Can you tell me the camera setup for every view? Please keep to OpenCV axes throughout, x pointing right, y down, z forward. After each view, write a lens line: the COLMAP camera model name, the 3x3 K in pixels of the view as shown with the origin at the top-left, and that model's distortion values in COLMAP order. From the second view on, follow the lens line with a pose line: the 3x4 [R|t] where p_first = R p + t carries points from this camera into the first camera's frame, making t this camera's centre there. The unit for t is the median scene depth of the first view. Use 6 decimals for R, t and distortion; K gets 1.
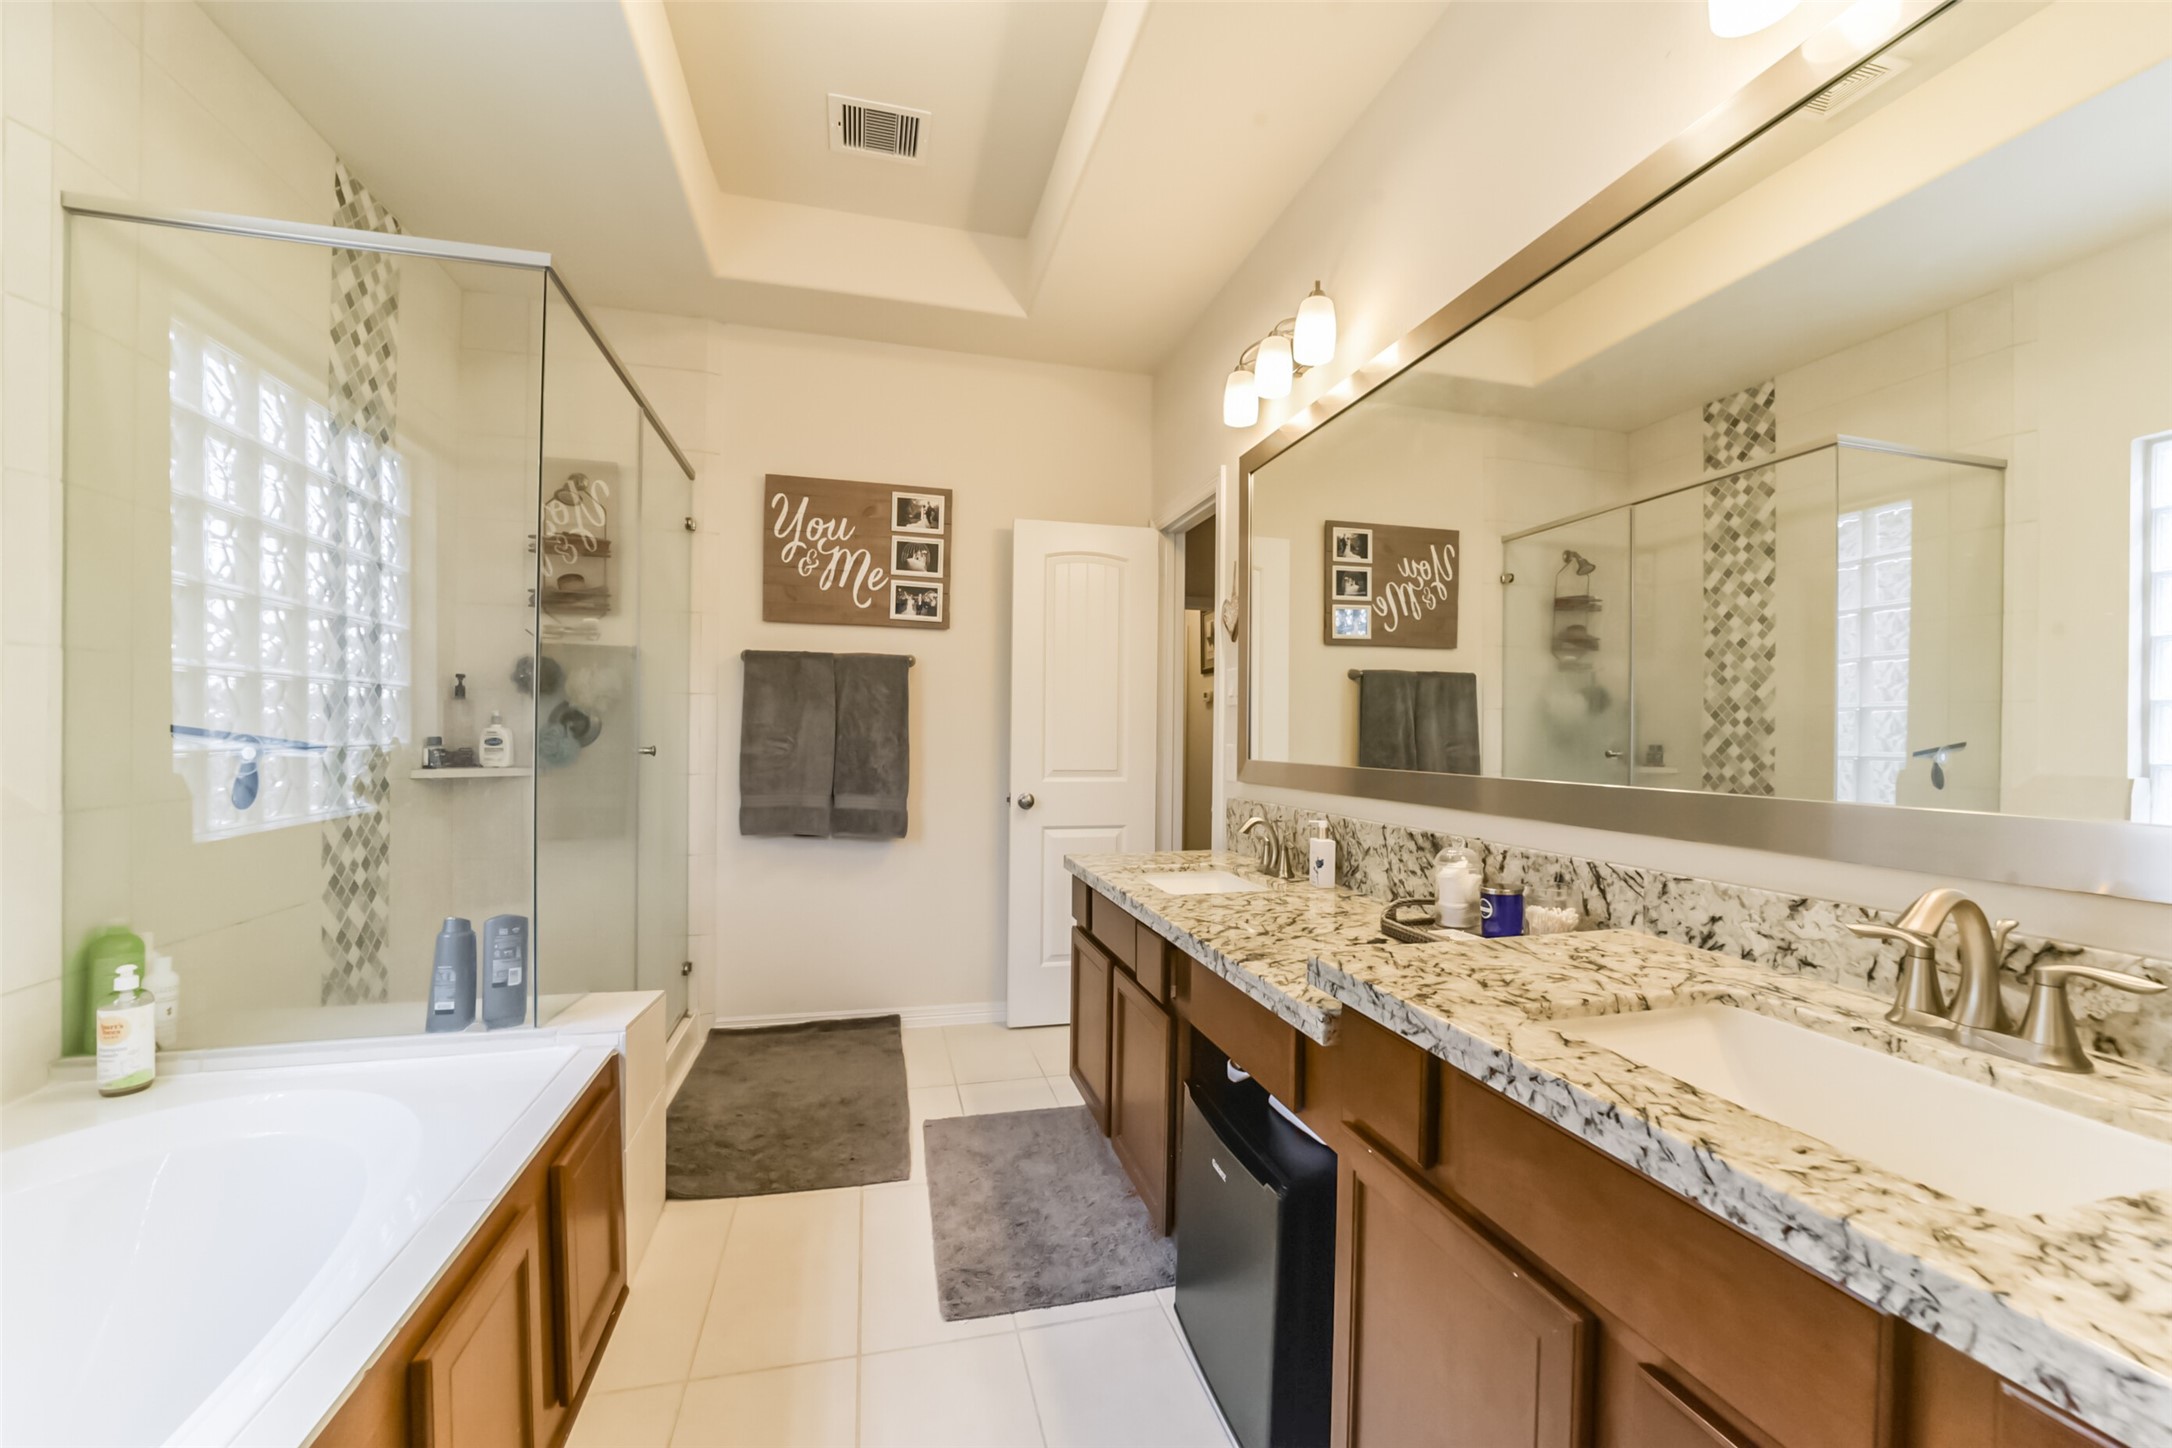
lens RADIAL K [[843.6, 0, 1089.9], [0, 843.6, 734.4], [0, 0, 1]] dist [-0.031303, 0.006992]
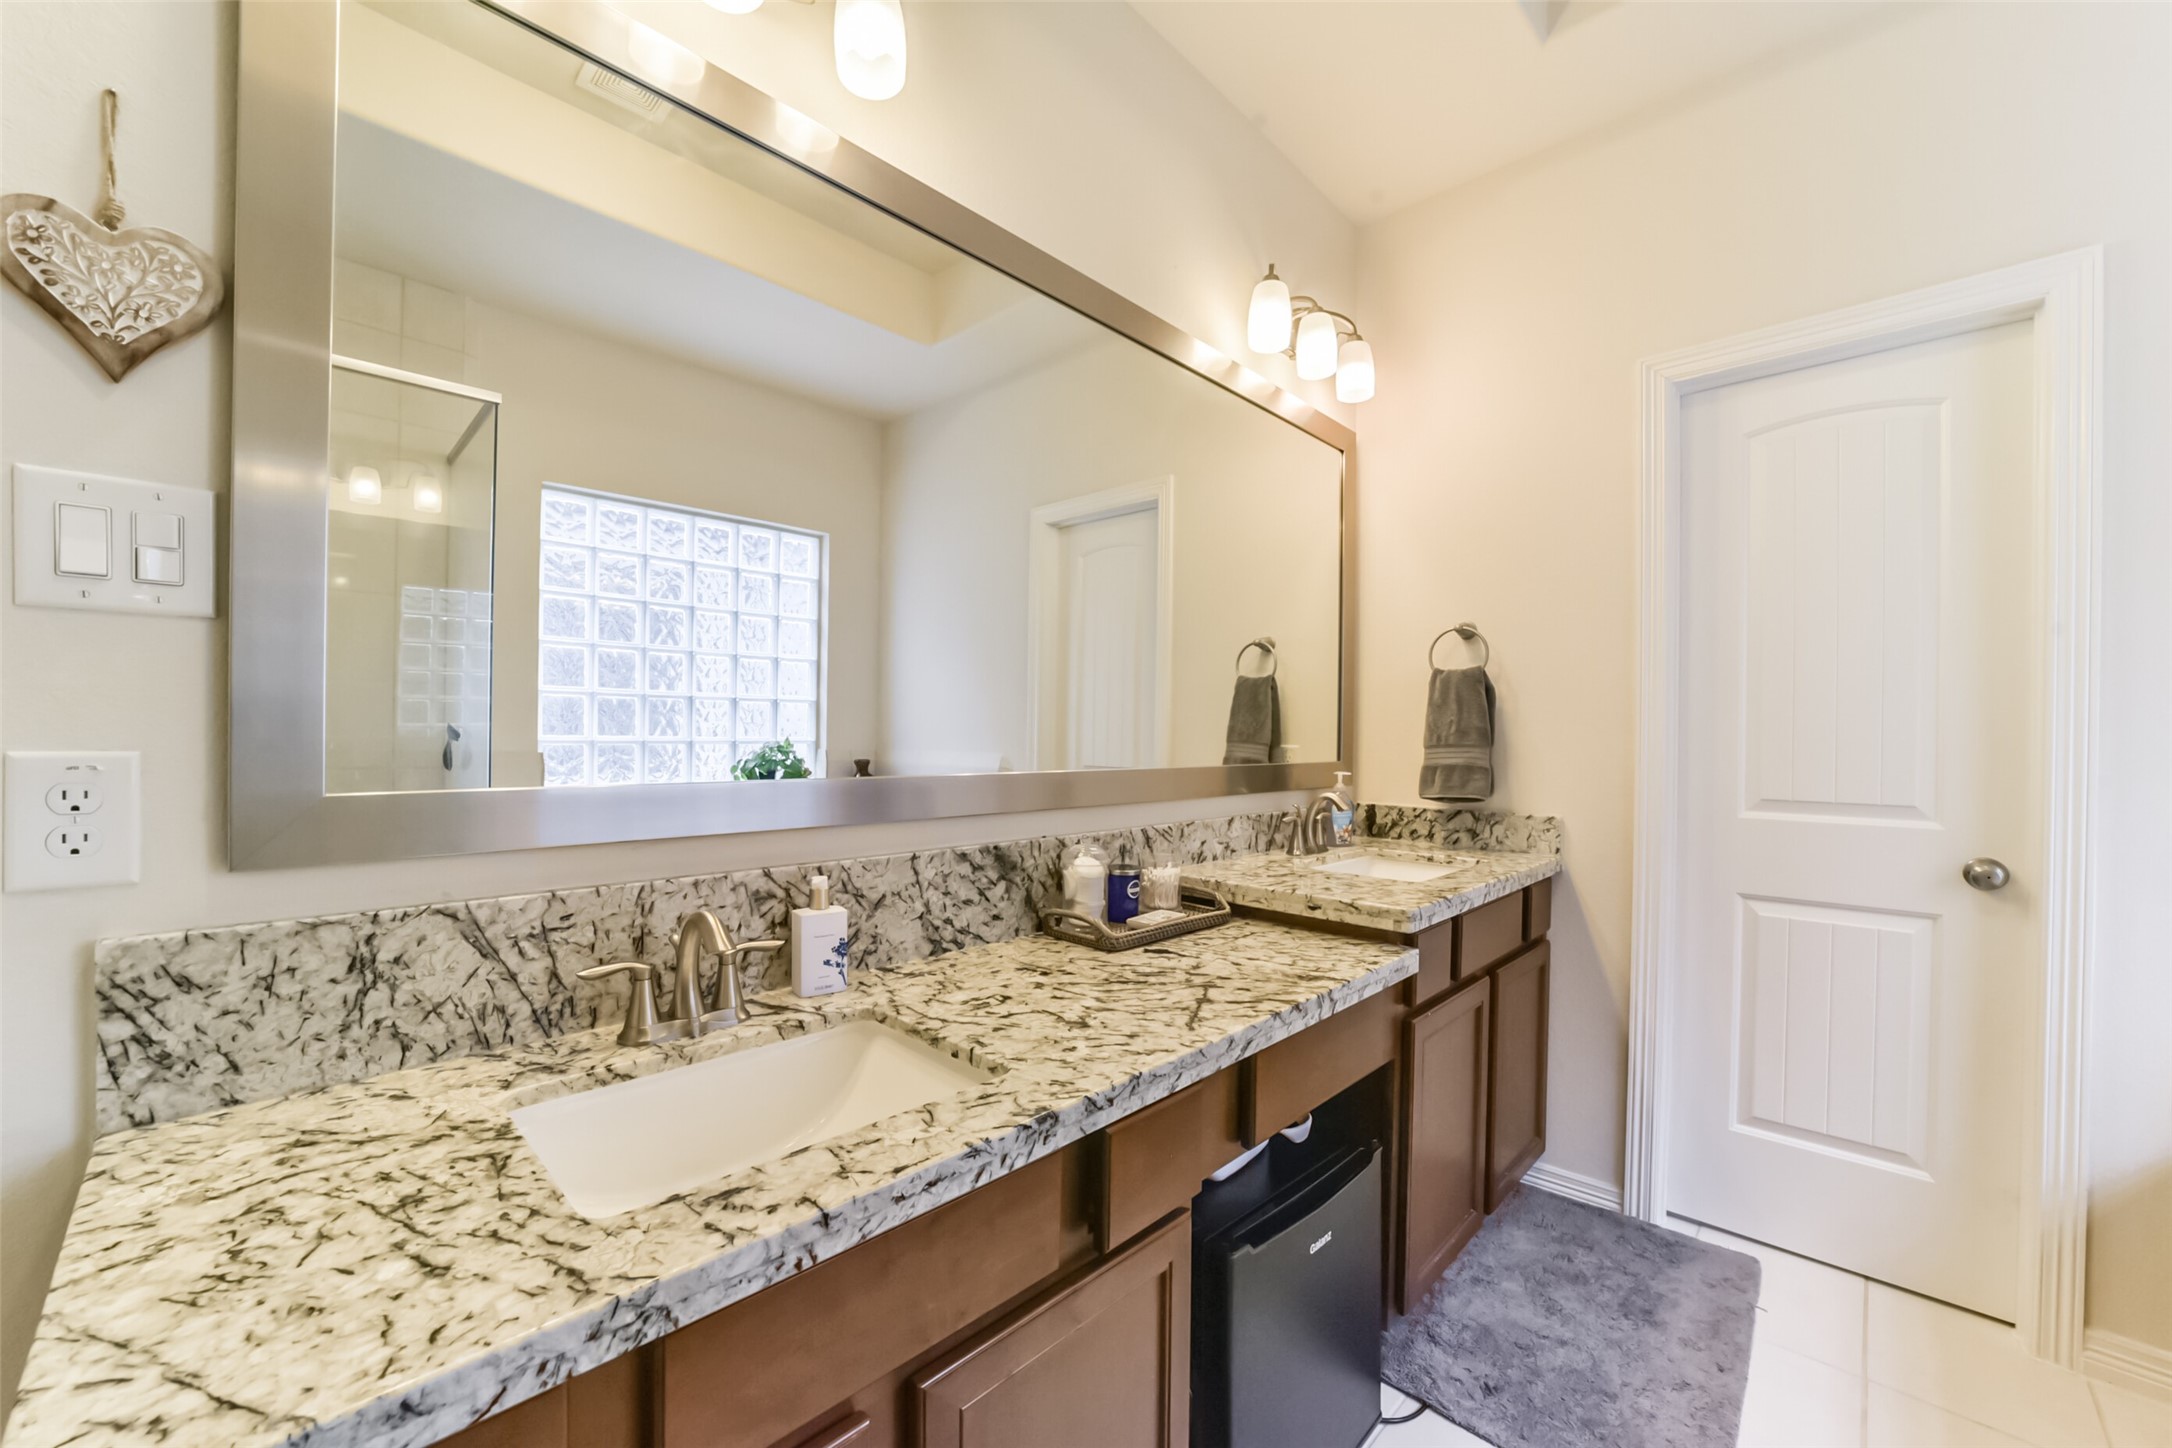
lens RADIAL K [[843.6, 0, 1090.6], [0, 843.6, 731.4], [0, 0, 1]] dist [-0.031303, 0.006992]
pose [[-0.521119, -0.015707, 0.853340, -0.361918], [-0.016980, 0.999824, 0.008034, -0.005237], [-0.853315, -0.010304, -0.521294, 1.348922]]
